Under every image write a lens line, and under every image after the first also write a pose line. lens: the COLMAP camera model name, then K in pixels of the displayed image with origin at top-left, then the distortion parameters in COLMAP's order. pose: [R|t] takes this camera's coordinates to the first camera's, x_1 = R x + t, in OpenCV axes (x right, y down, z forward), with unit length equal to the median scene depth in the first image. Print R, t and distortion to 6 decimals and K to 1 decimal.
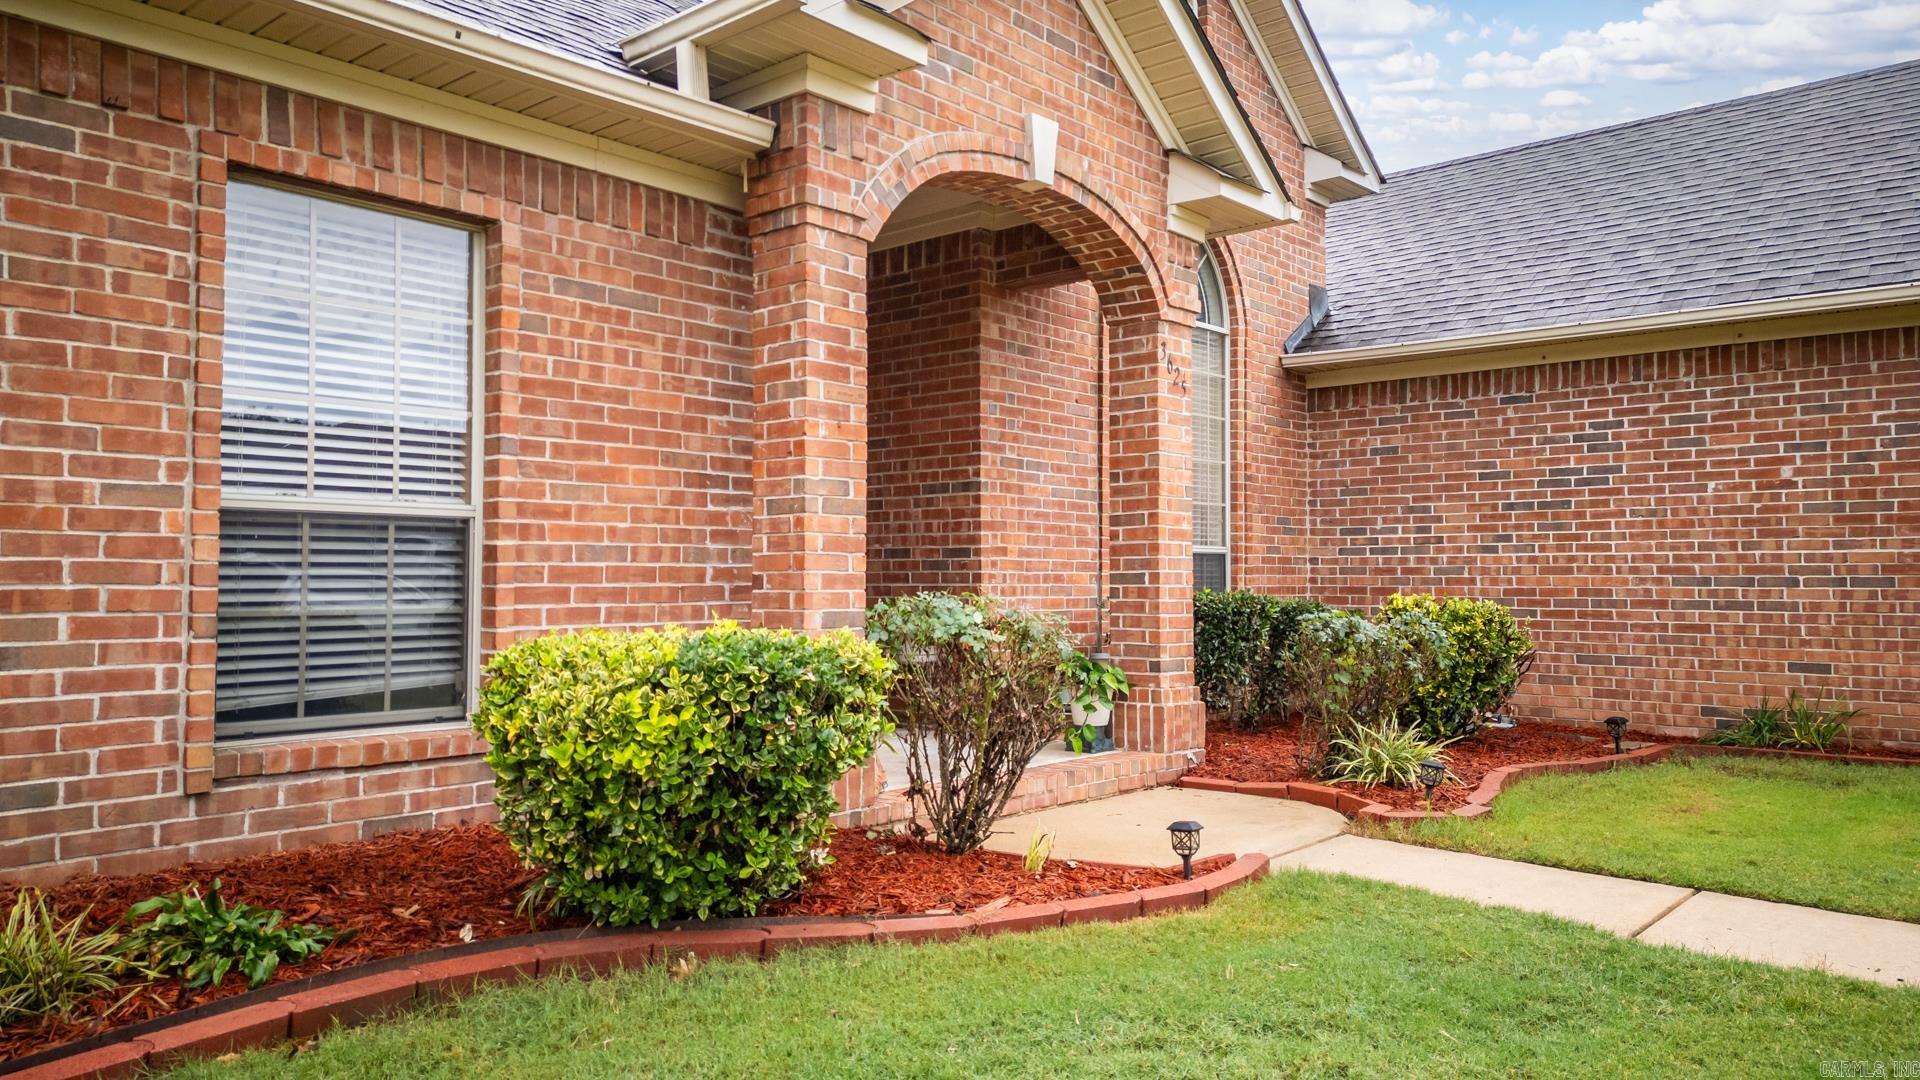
lens RADIAL K [[1325.2, 0, 964.8], [0, 1325.2, 570.3], [0, 0, 1]] dist [0.005676, -0.000068]
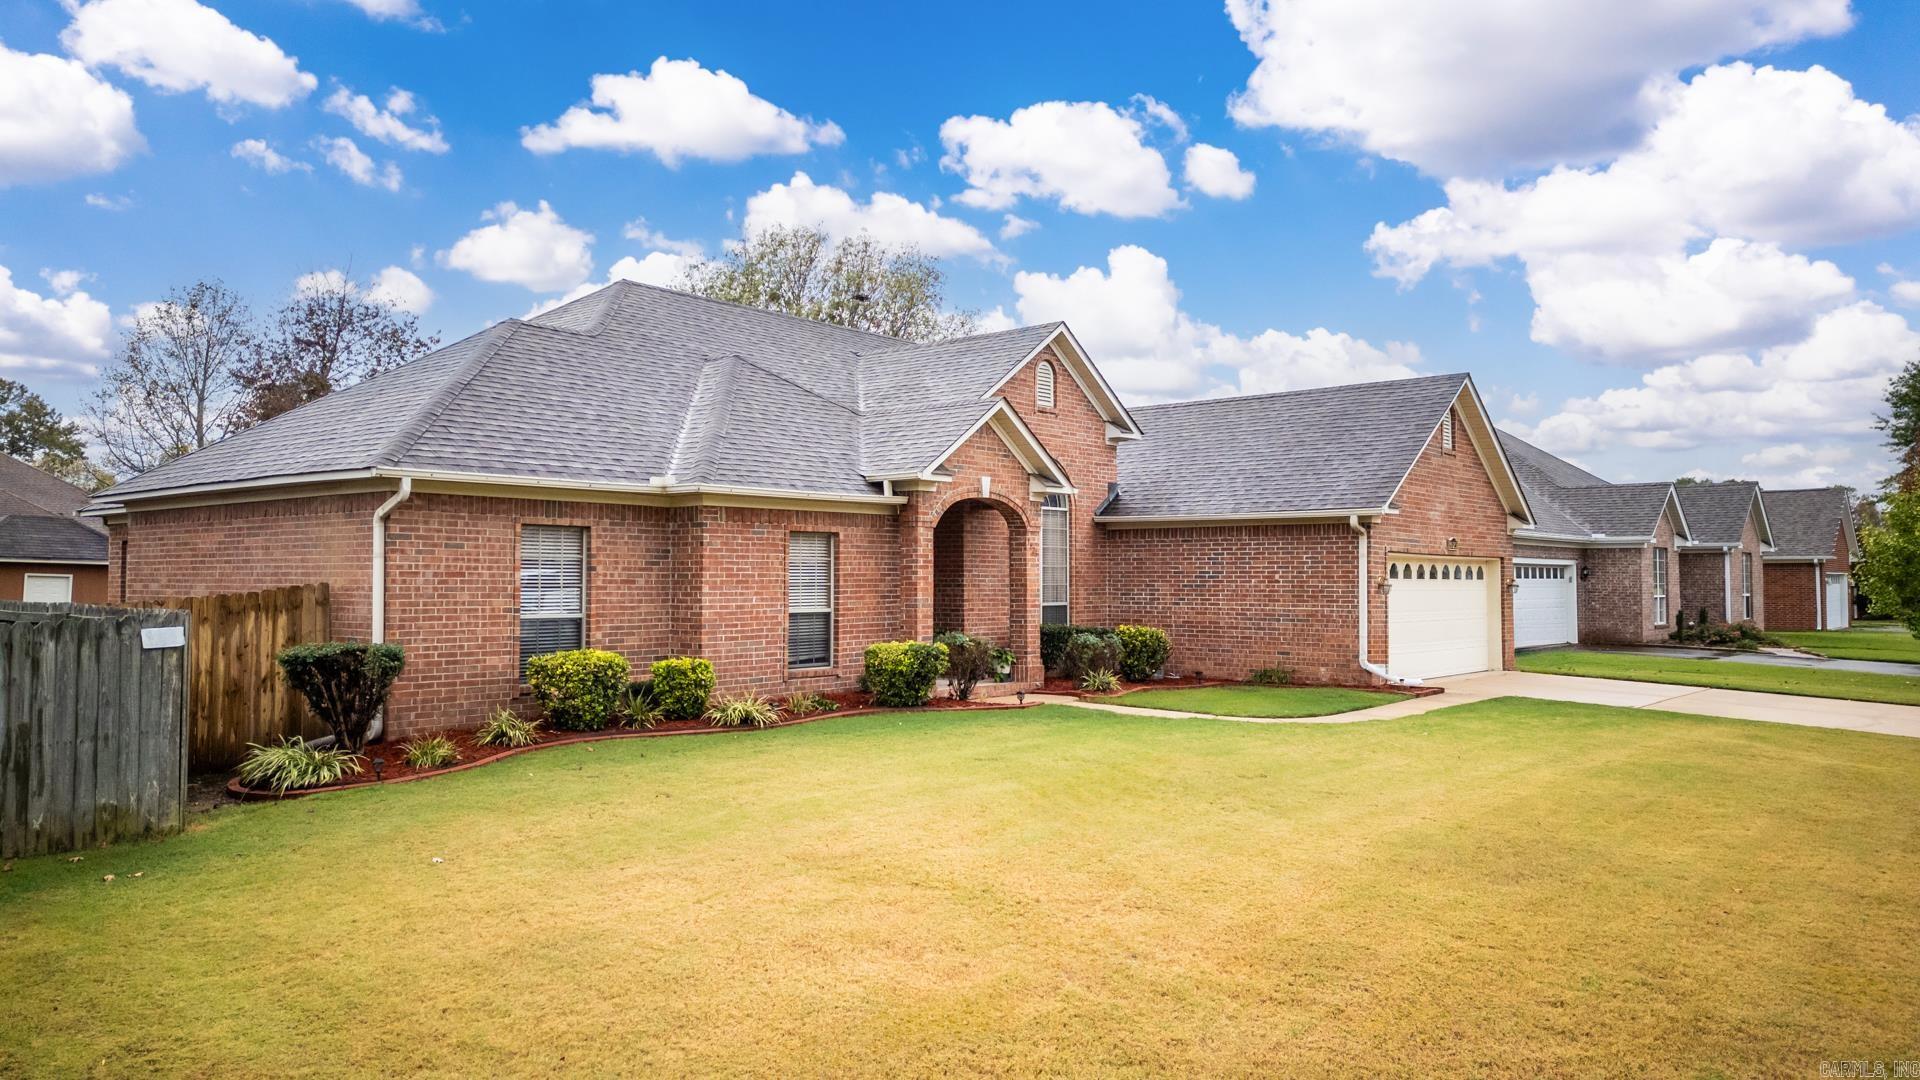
lens RADIAL K [[1330.2, 0, 961.9], [0, 1330.2, 513.5], [0, 0, 1]] dist [0.007081, -0.000089]
pose [[0.999636, 0.000731, 0.026960, -0.096607], [0.000329, 0.999227, -0.039298, -0.154721], [-0.026968, 0.039293, 0.998864, -2.533374]]
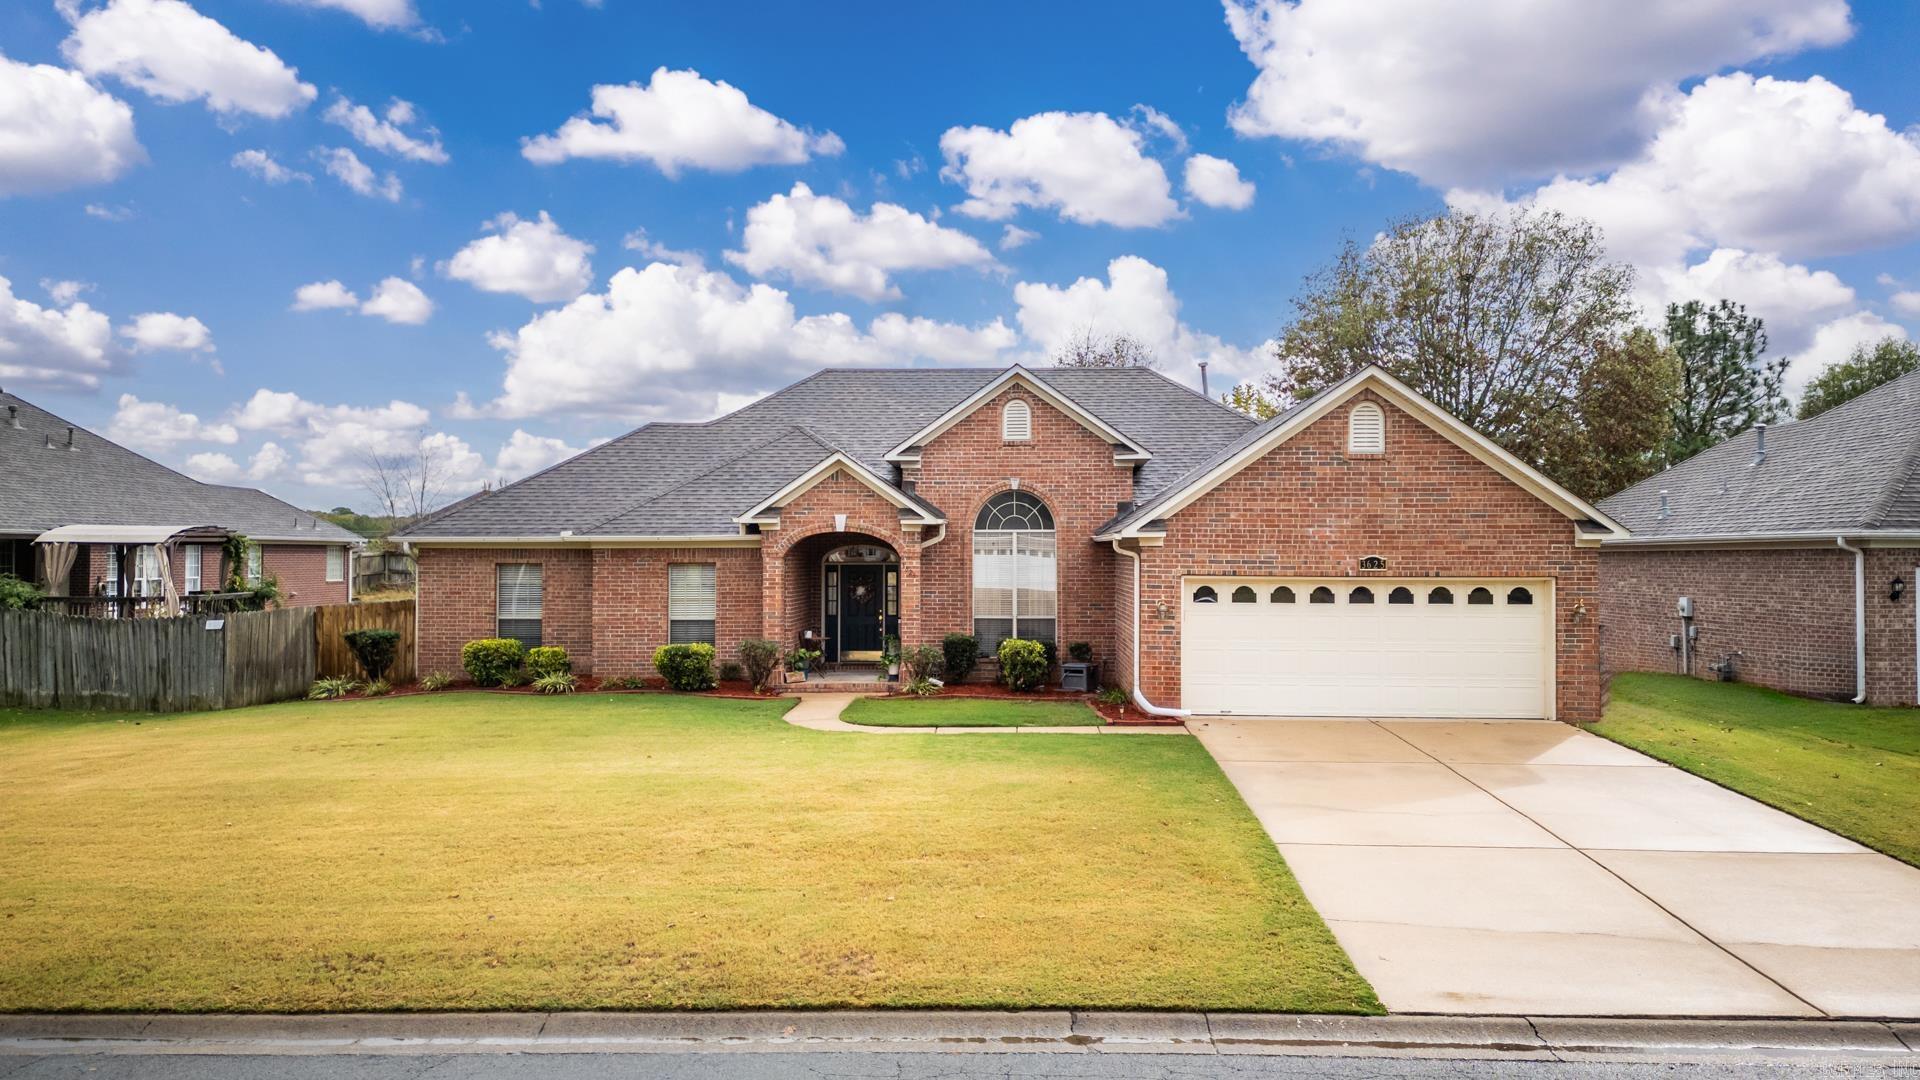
lens RADIAL K [[1330.2, 0, 961.9], [0, 1330.2, 513.5], [0, 0, 1]] dist [0.007081, -0.000089]
pose [[0.637029, -0.026284, -0.770391, 3.902669], [0.010344, 0.999620, -0.025551, -0.285564], [0.770770, 0.008308, 0.637059, -1.431659]]
